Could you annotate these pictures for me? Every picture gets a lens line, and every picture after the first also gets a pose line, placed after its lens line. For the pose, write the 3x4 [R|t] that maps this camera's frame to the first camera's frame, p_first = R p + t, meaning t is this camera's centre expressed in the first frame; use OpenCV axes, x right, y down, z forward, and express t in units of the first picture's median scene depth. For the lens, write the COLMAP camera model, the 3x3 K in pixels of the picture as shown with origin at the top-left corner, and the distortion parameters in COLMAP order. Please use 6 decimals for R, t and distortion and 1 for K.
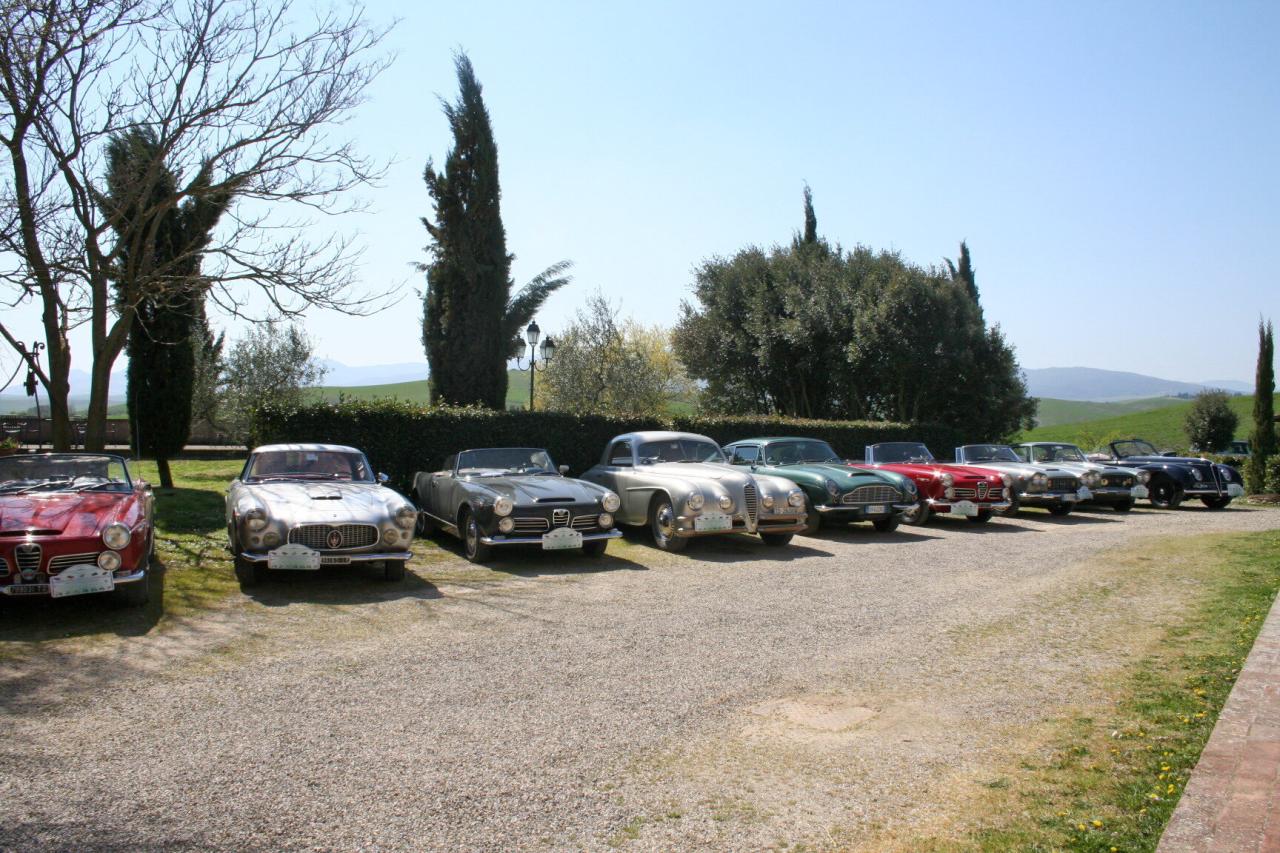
lens RADIAL K [[1635.8, 0, 640.0], [0, 1635.8, 425.8], [0, 0, 1]] dist [-0.034448, 0.000000]
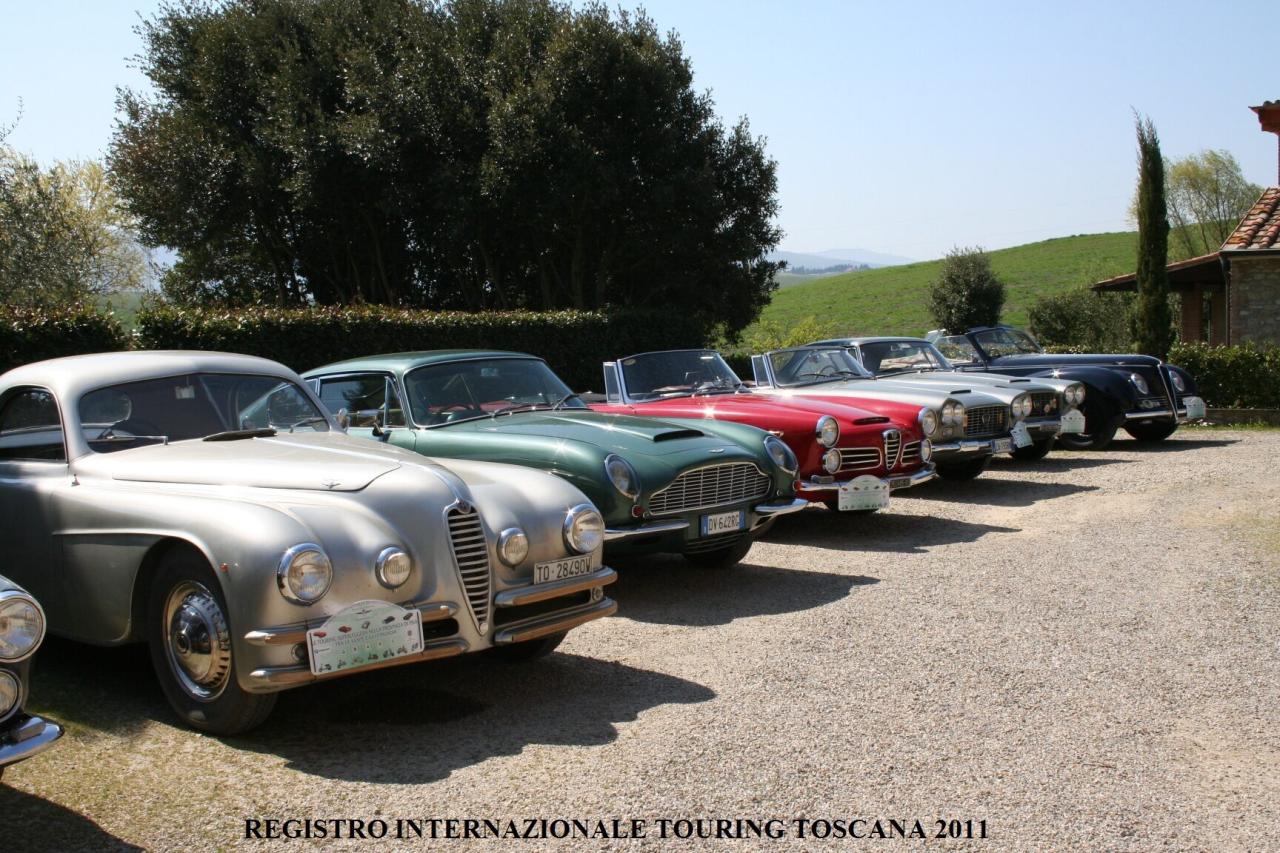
lens RADIAL K [[1635.8, 0, 640.1], [0, 1635.8, 427.4], [0, 0, 1]] dist [-0.034448, 0.000000]
pose [[0.933053, -0.064058, 0.353990, -0.010598], [0.043690, 0.996913, 0.065242, 0.001460], [-0.357076, -0.045409, 0.932971, 0.555900]]
